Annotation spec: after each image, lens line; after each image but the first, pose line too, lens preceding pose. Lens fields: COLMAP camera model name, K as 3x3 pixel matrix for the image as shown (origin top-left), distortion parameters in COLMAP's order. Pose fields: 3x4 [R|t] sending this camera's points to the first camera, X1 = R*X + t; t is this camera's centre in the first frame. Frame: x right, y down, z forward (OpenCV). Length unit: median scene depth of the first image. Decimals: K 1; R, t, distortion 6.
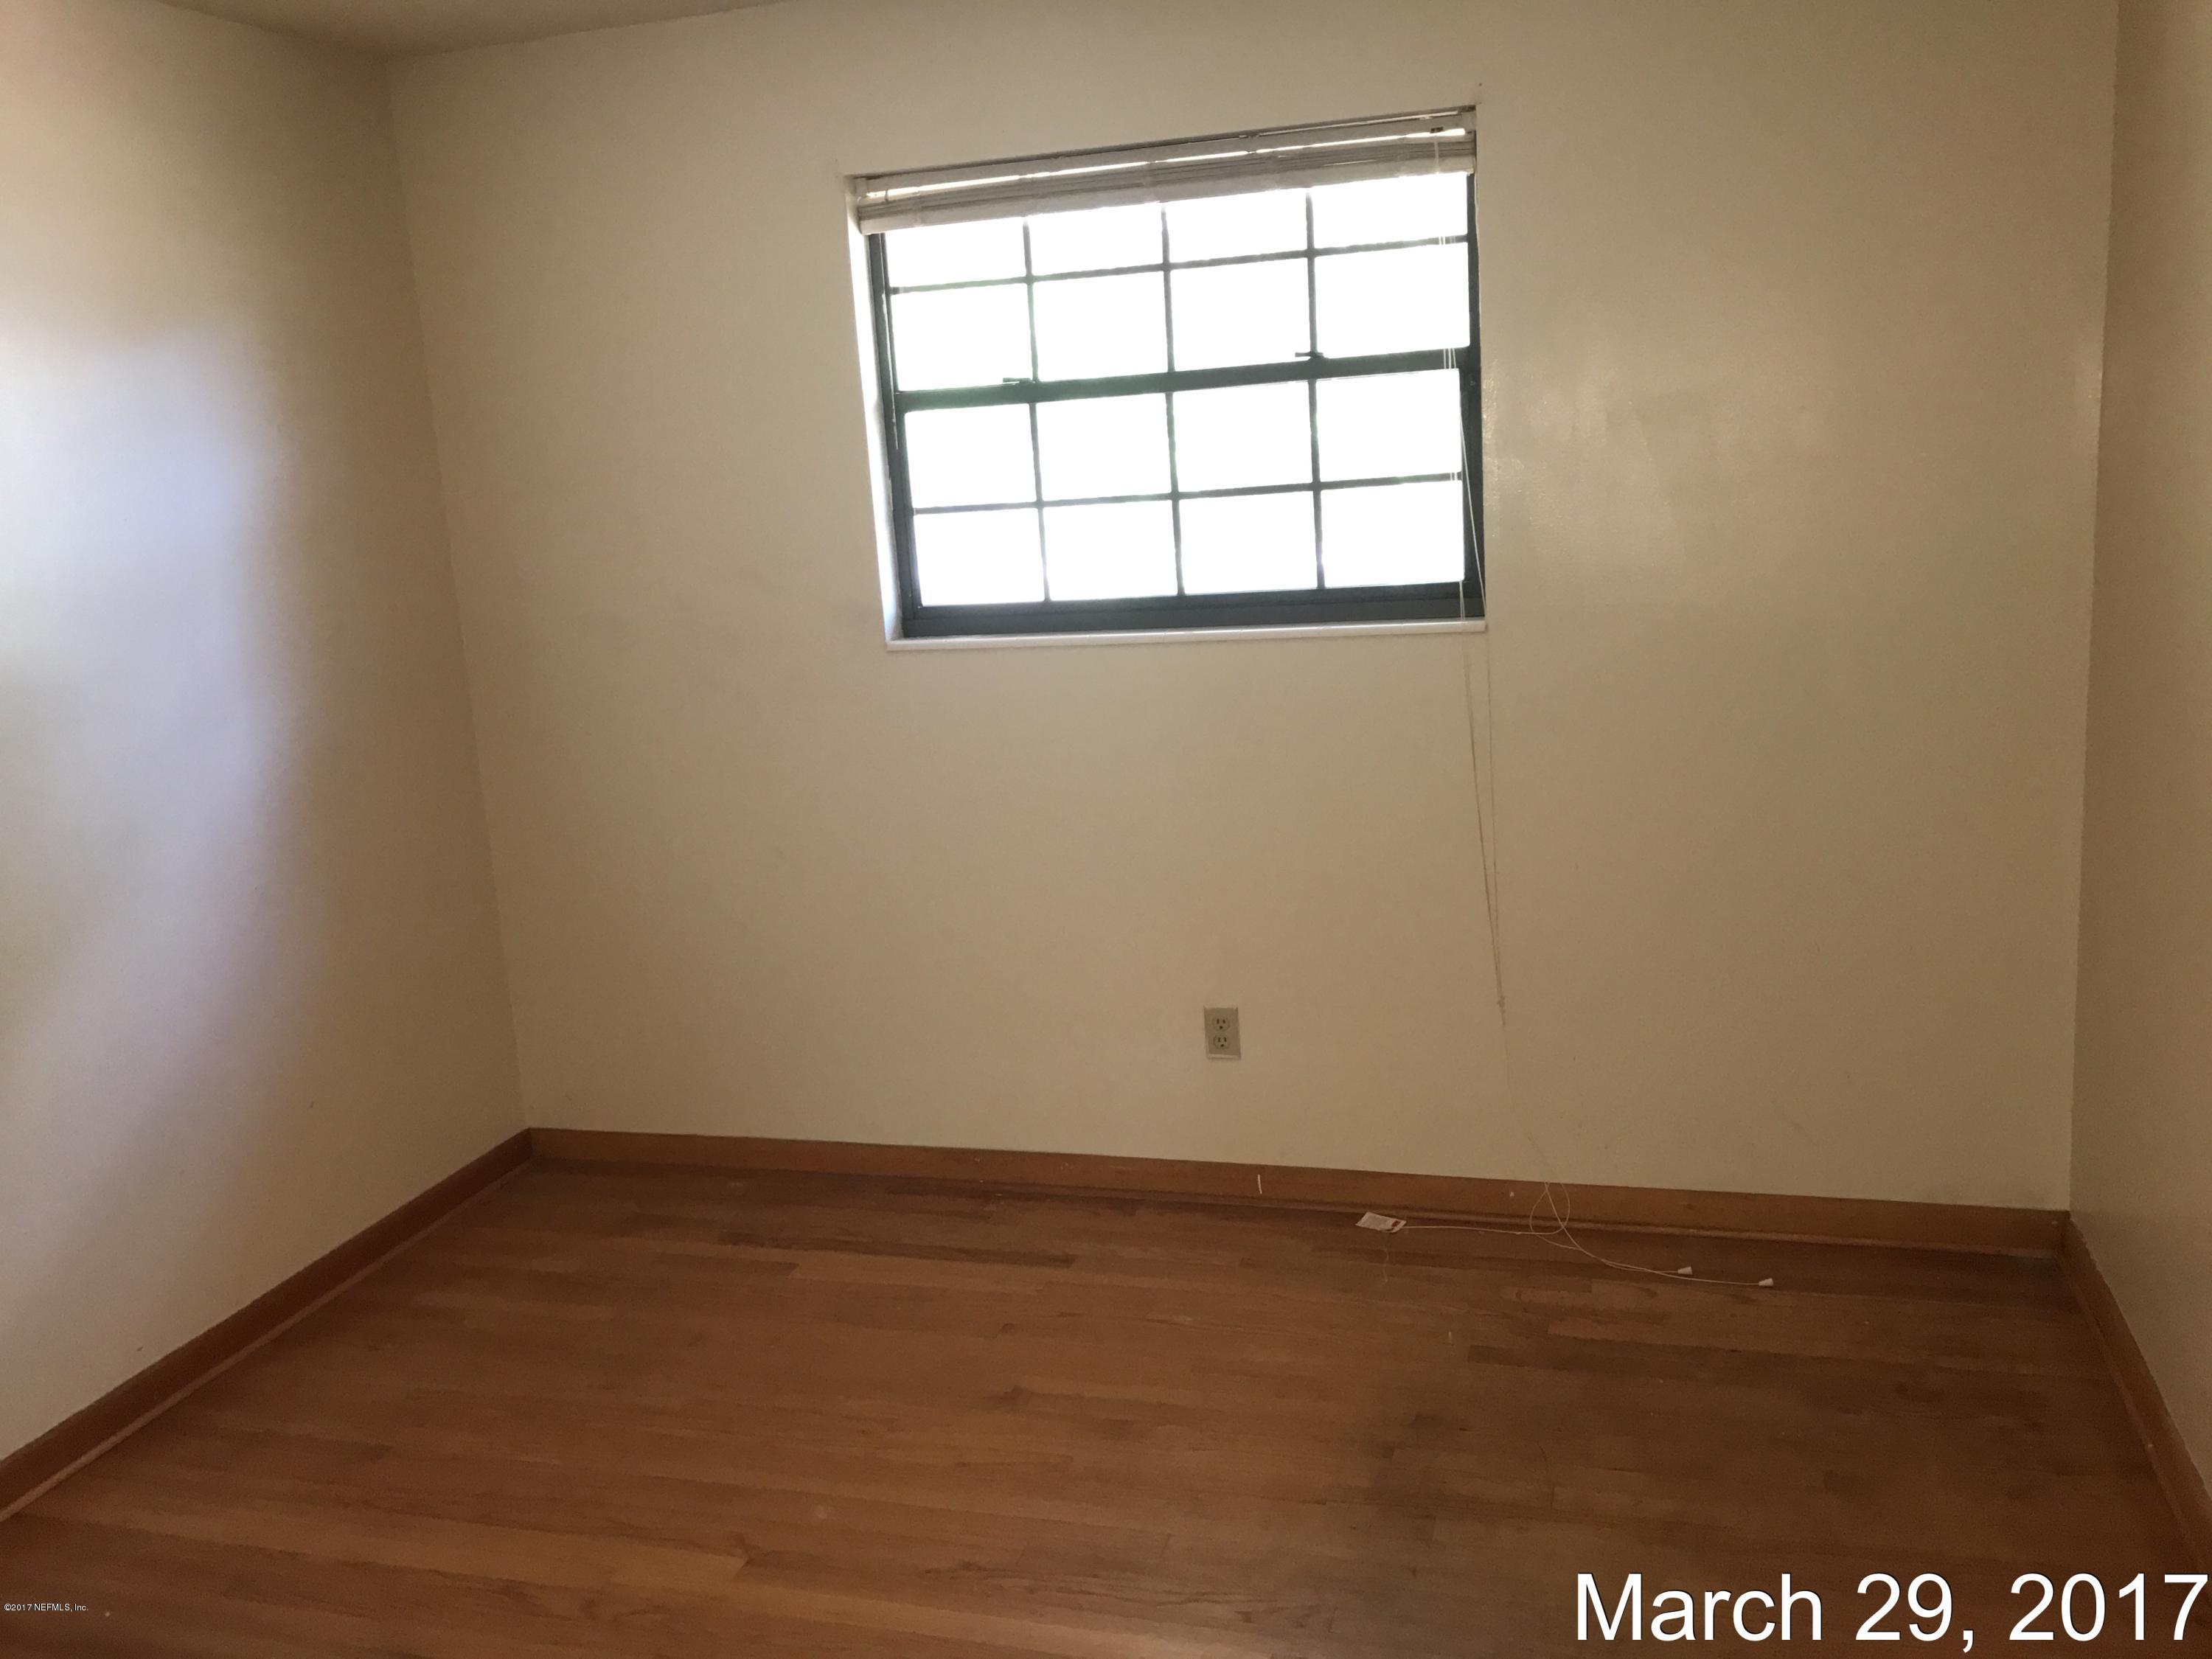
lens RADIAL K [[1834.9, 0, 1105.1], [0, 1834.9, 830.3], [0, 0, 1]] dist [0.004442, -0.000695]
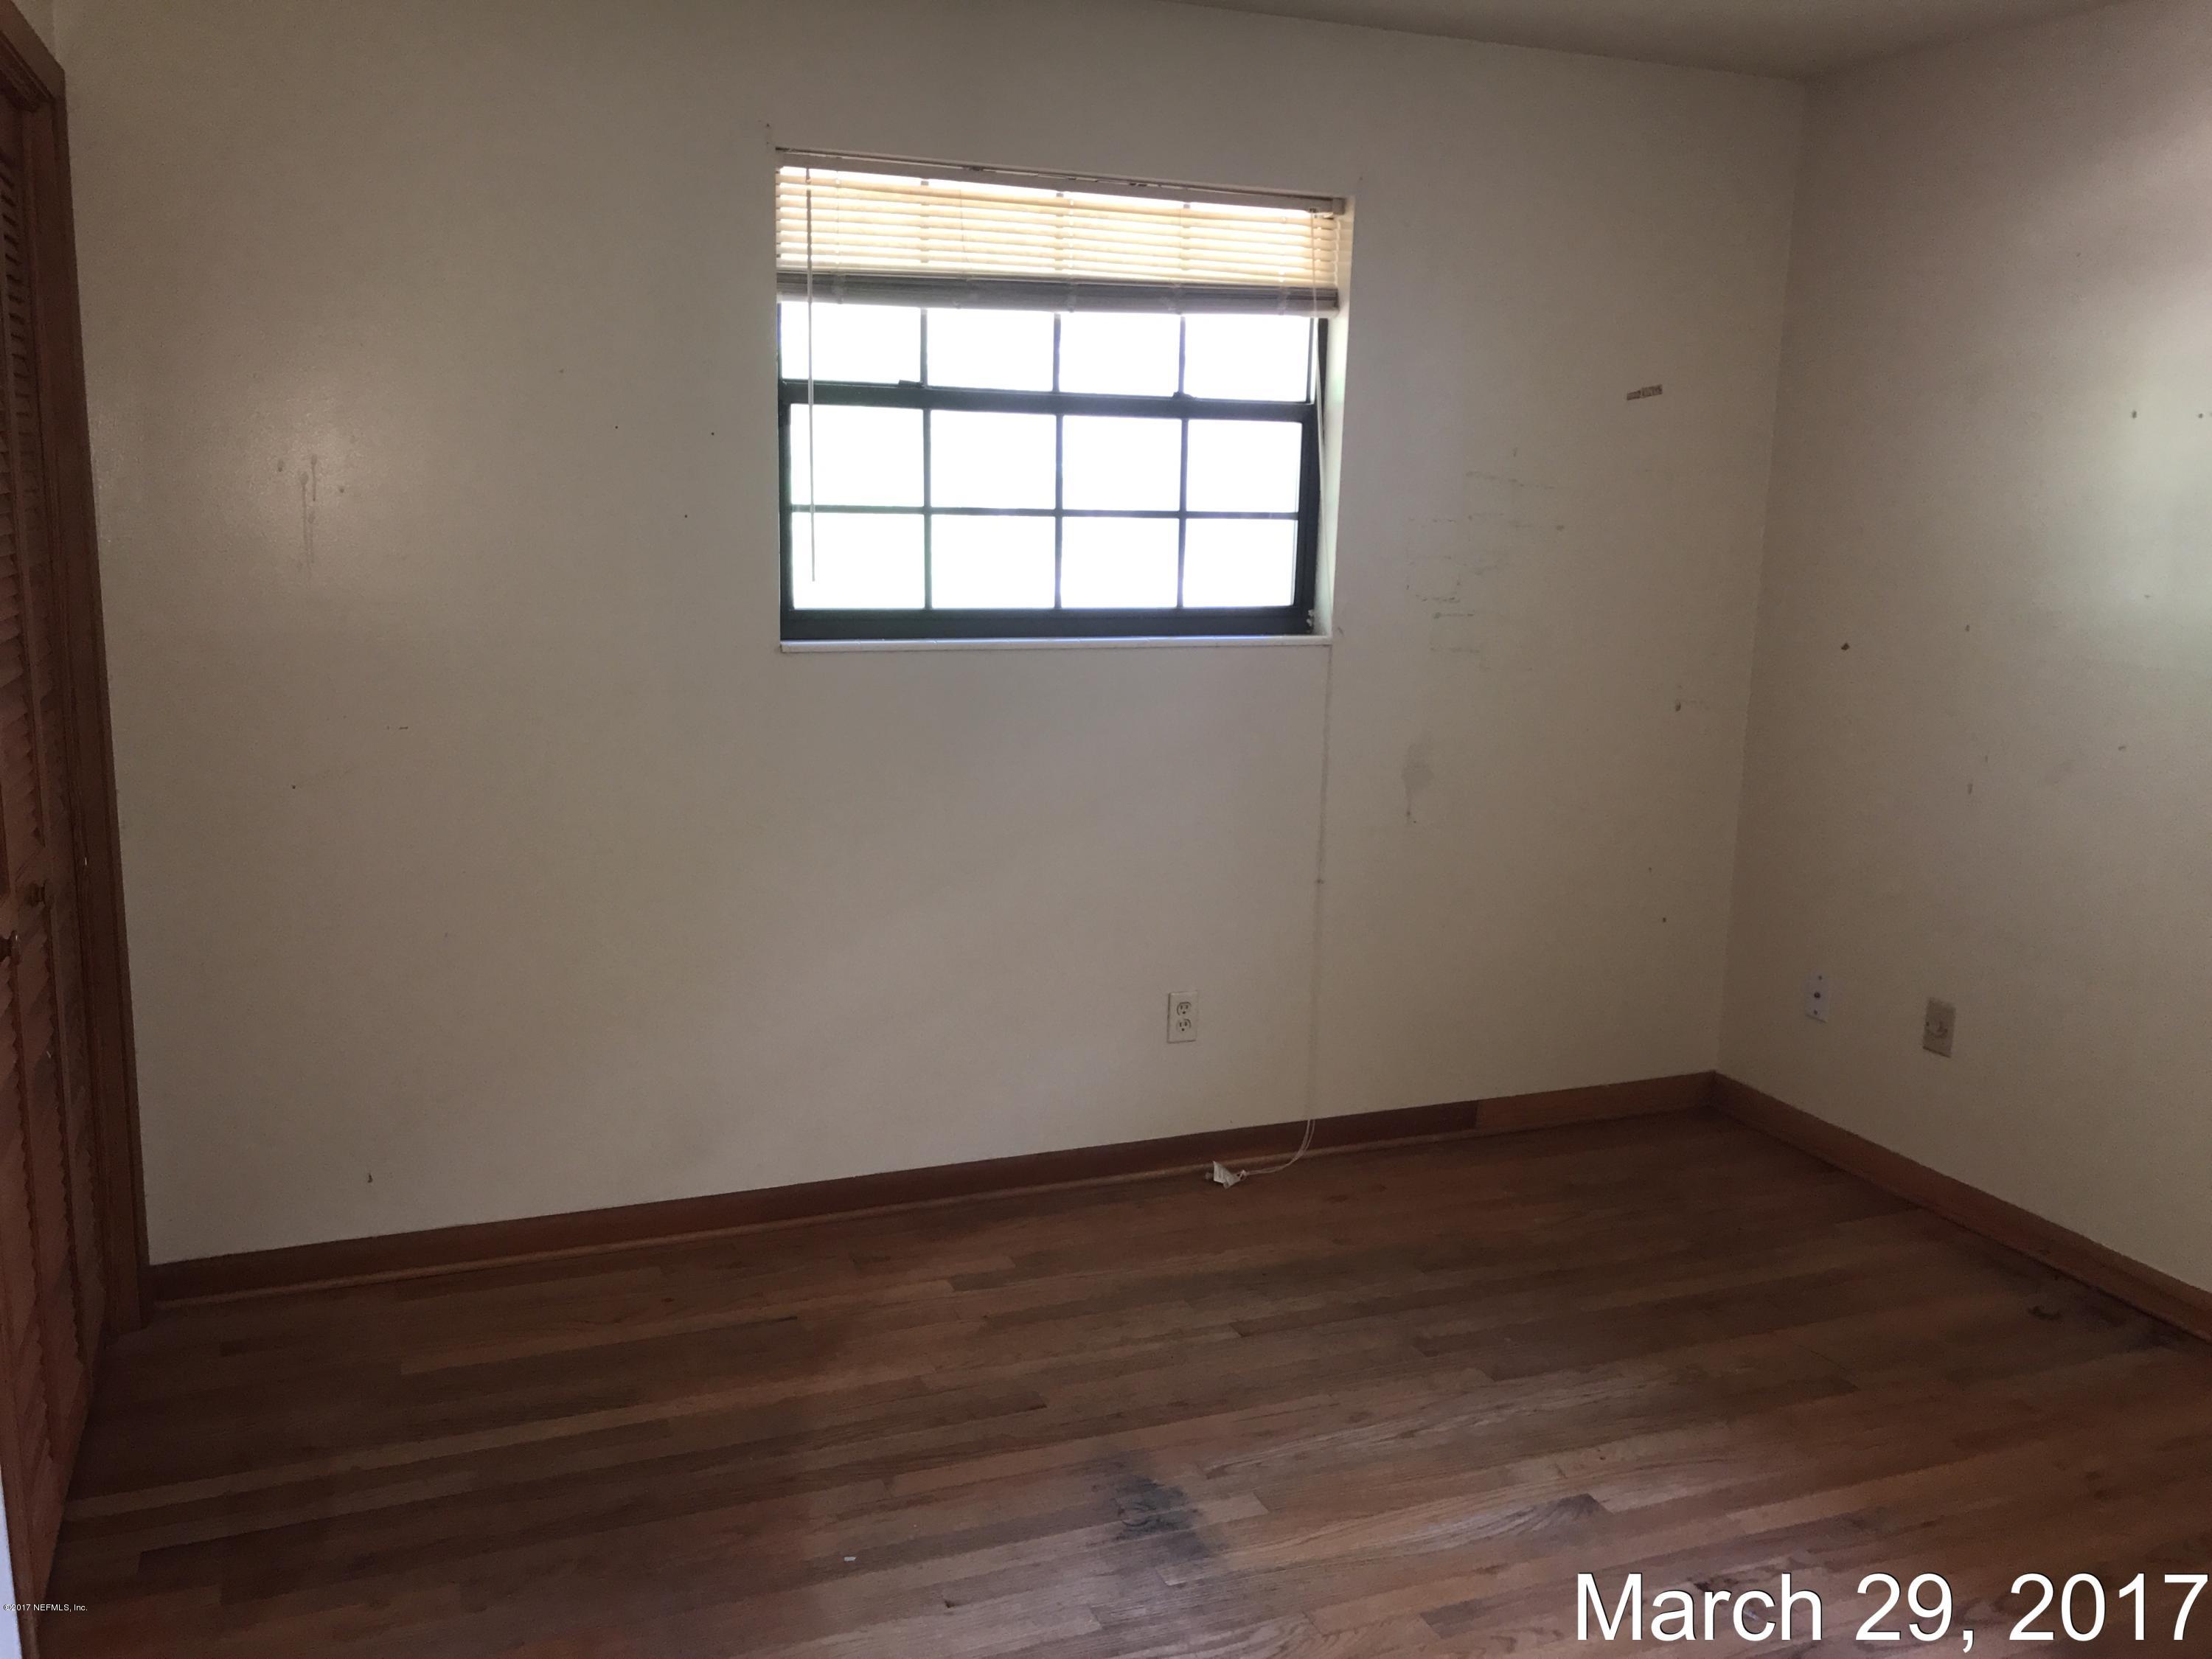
lens RADIAL K [[1834.9, 0, 1105.1], [0, 1834.9, 830.3], [0, 0, 1]] dist [0.004442, -0.000695]
pose [[0.779313, -0.032278, 0.625804, -0.605899], [0.047256, 0.998856, -0.007328, 0.006726], [-0.624851, 0.035284, 0.779946, 0.177546]]
